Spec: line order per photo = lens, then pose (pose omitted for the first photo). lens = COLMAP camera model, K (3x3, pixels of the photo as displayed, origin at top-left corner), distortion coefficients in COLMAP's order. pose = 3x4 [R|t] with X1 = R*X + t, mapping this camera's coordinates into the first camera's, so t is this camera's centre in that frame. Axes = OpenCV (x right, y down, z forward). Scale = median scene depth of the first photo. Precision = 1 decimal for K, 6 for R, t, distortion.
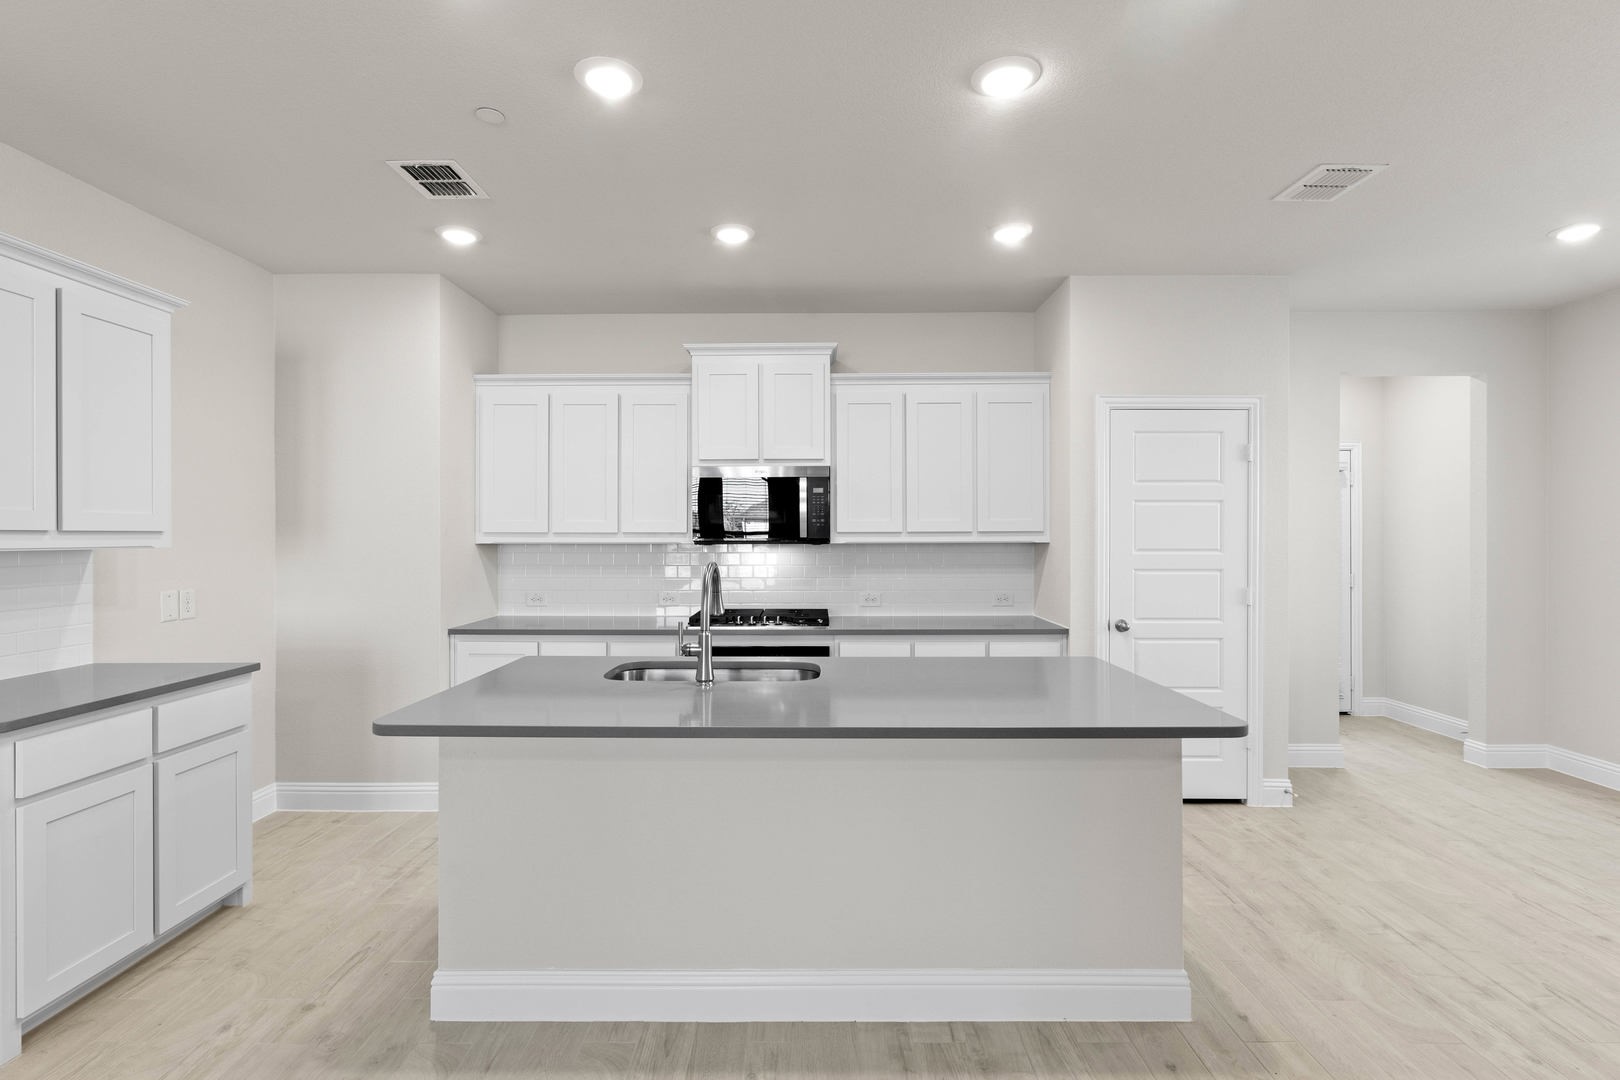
lens RADIAL K [[768.9, 0, 811.4], [0, 768.9, 534.8], [0, 0, 1]] dist [-0.001040, -0.000974]
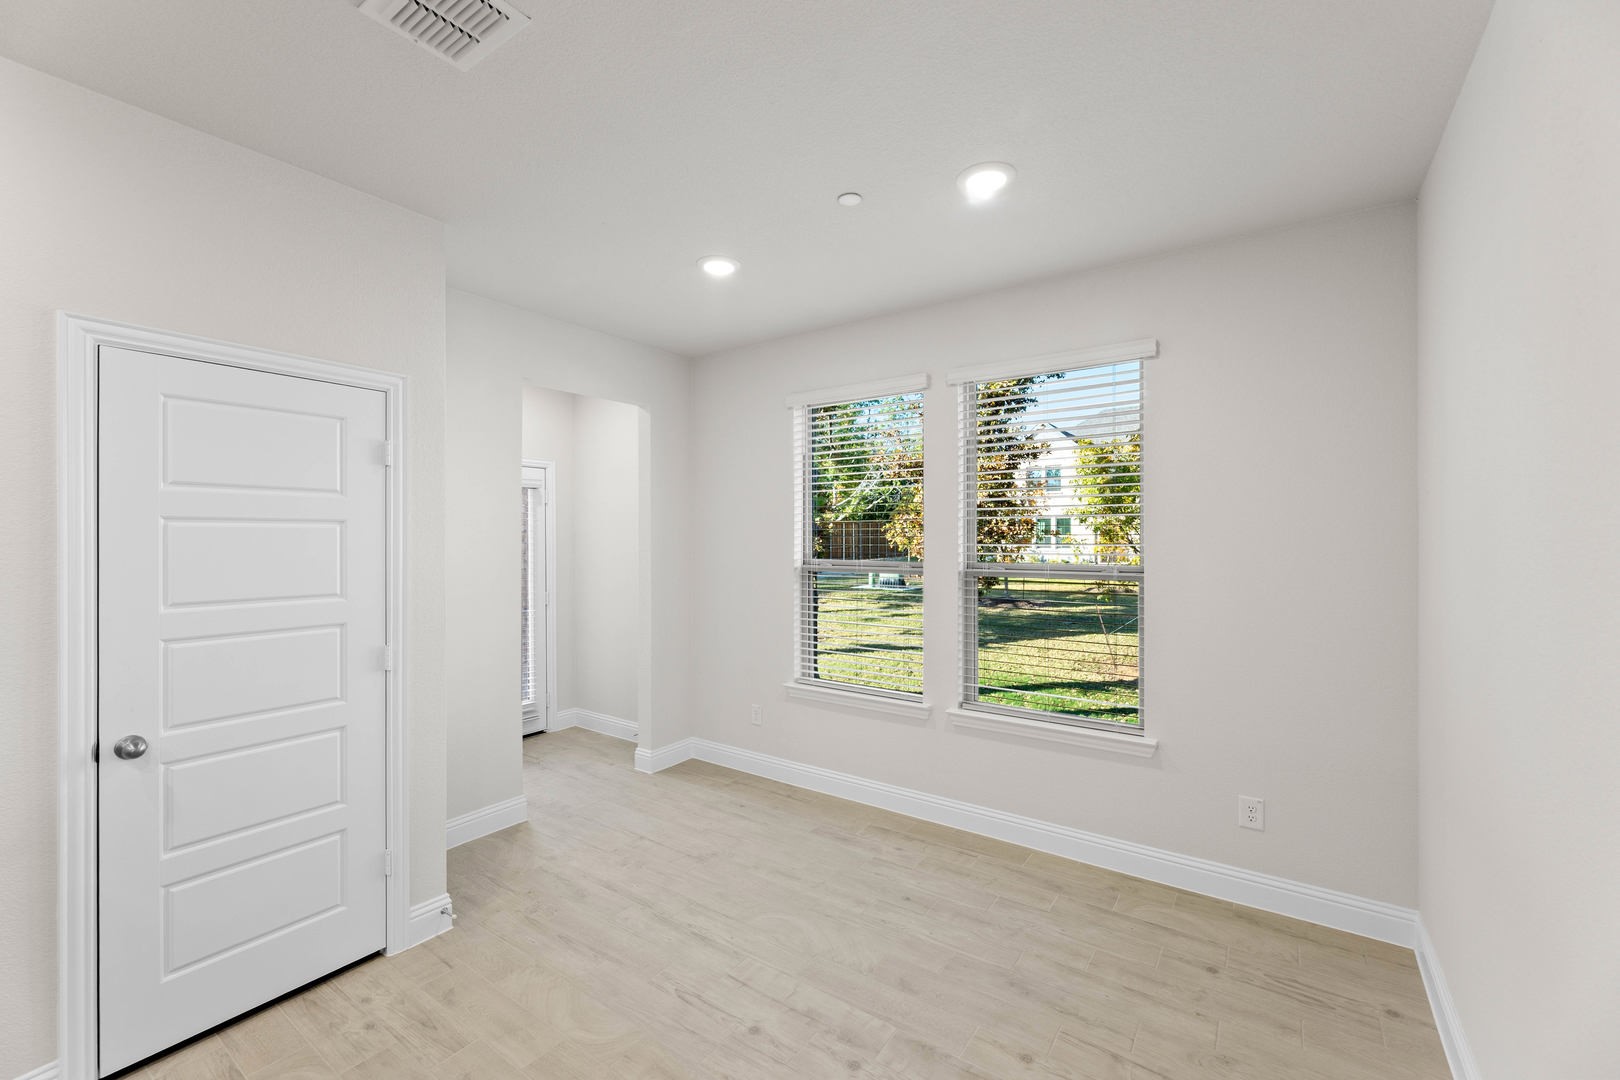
lens RADIAL K [[654.8, 0, 811.2], [0, 654.8, 537.4], [0, 0, 1]] dist [-0.001587, -0.000252]
pose [[0.573420, -0.002251, 0.819259, 0.285510], [0.003329, 0.999994, 0.000417, -0.027296], [-0.819255, 0.002489, 0.573424, 0.321916]]
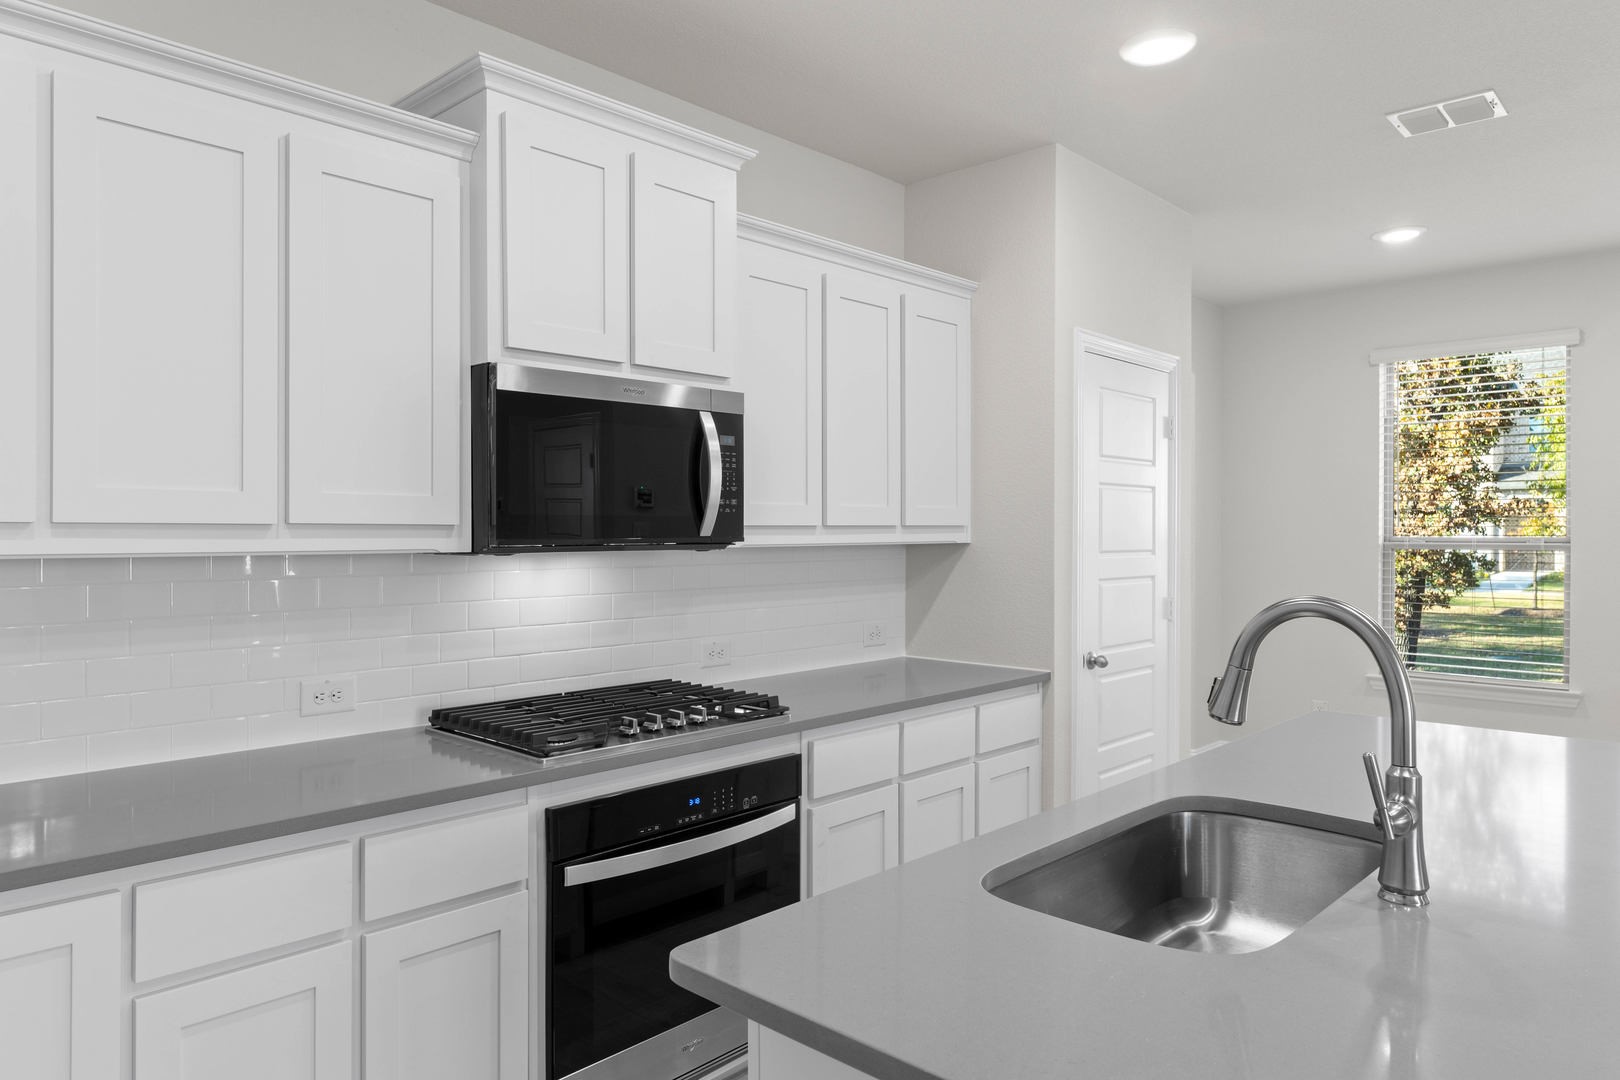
lens RADIAL K [[1069.4, 0, 810.8], [0, 1069.4, 533.0], [0, 0, 1]] dist [-0.005617, -0.001578]
pose [[0.675114, -0.000240, 0.737714, -0.466797], [0.001529, 0.999998, -0.001075, 0.002459], [-0.737712, 0.001854, 0.675113, 0.500389]]
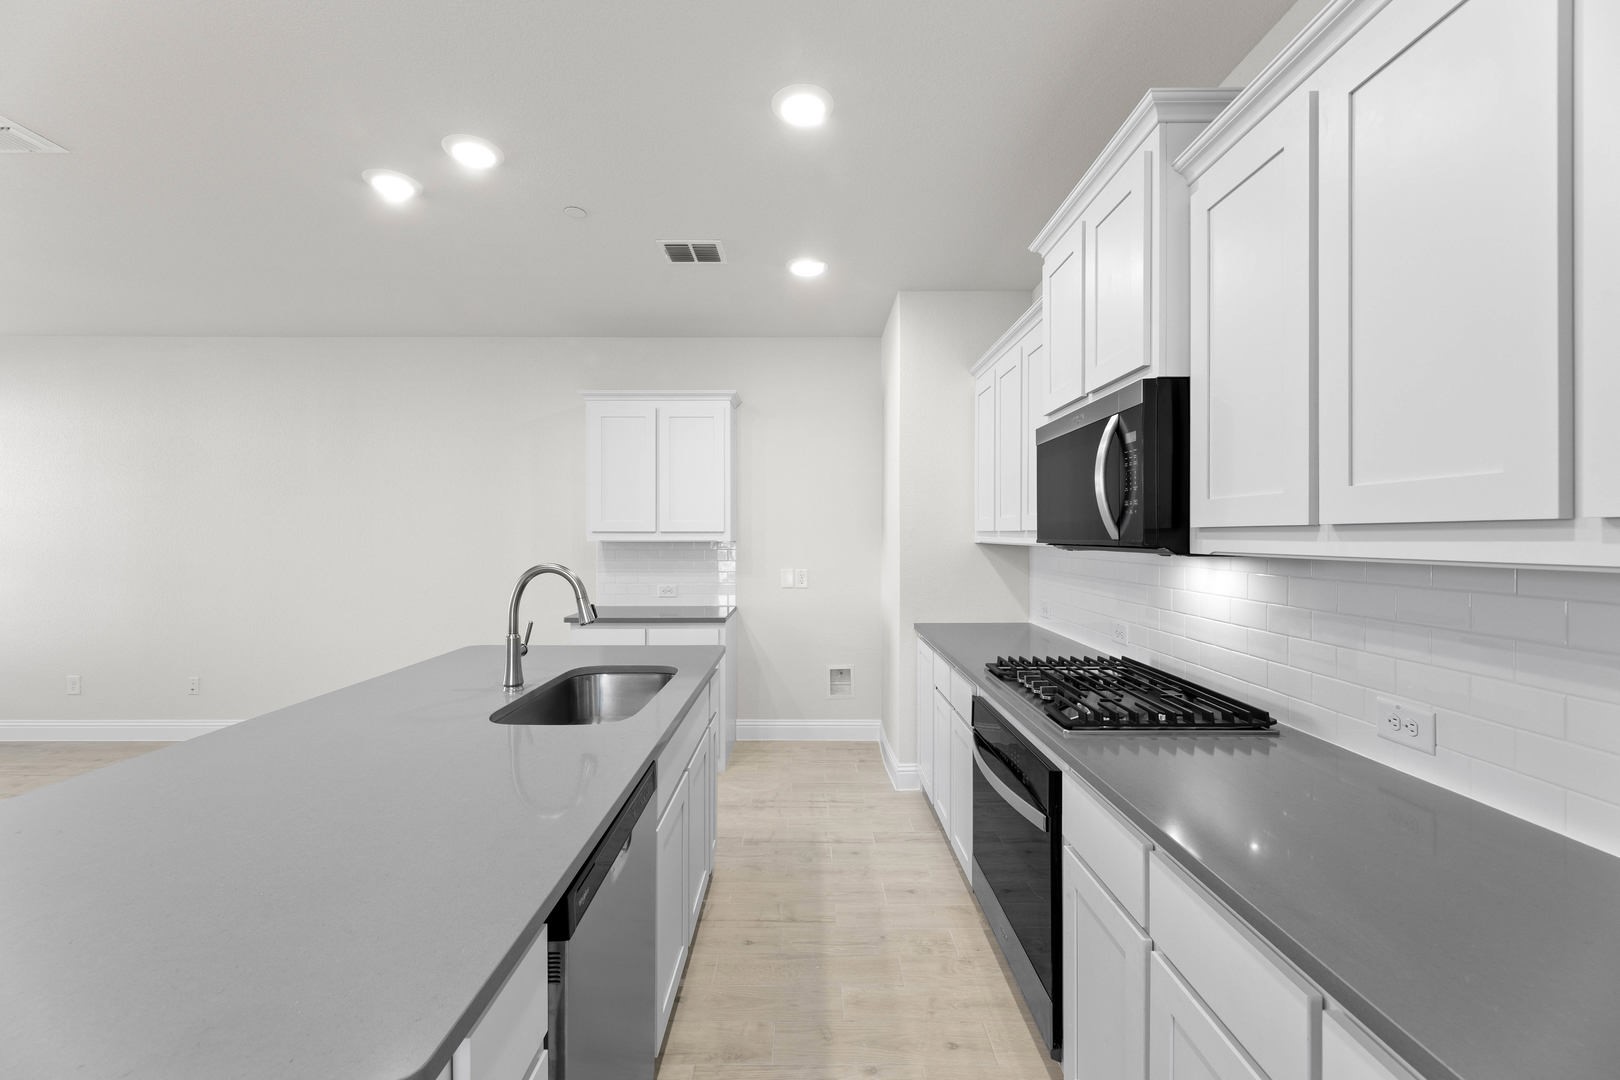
lens RADIAL K [[643.7, 0, 811.0], [0, 643.7, 537.1], [0, 0, 1]] dist [0.000227, -0.000012]
pose [[0.008456, 0.002155, -0.999962, 0.394371], [-0.003029, 0.999993, 0.002129, 0.002121], [0.999960, 0.003011, 0.008462, 0.812361]]
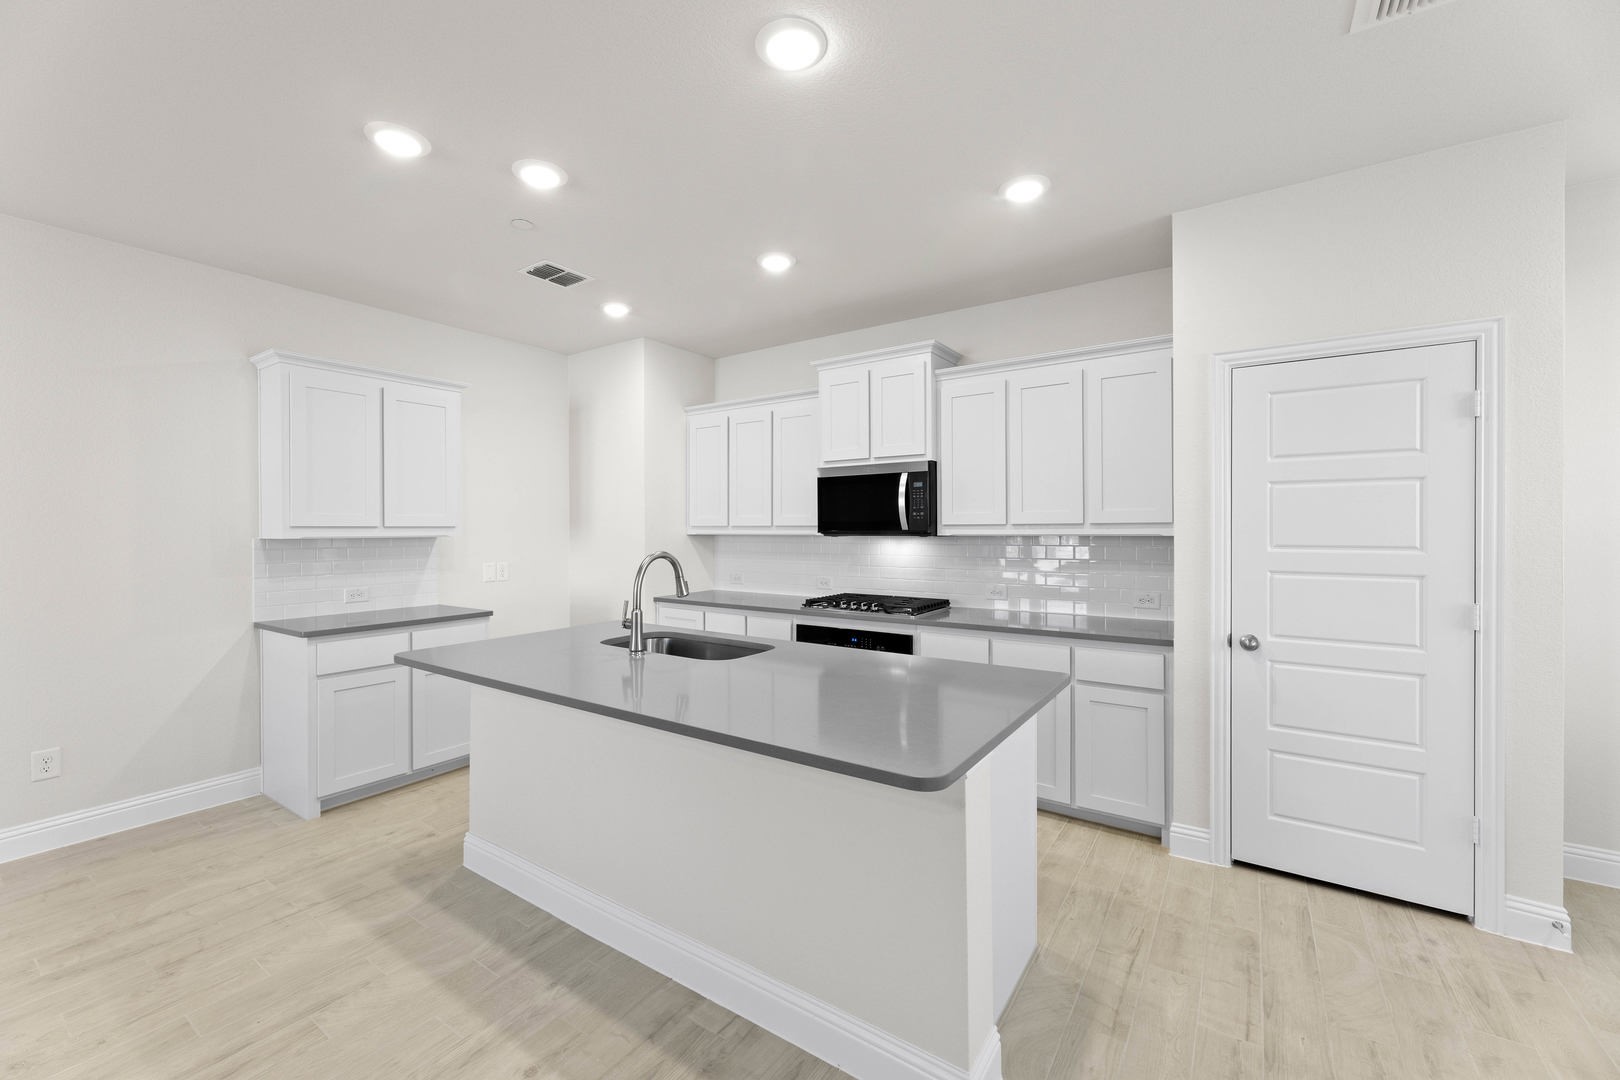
lens RADIAL K [[657.7, 0, 804.4], [0, 657.7, 528.6], [0, 0, 1]] dist [0.001268, -0.000057]
pose [[0.825924, -0.001328, -0.563780, 0.386243], [0.002651, 0.999995, 0.001528, -0.000131], [0.563776, -0.002757, 0.825923, 0.180689]]
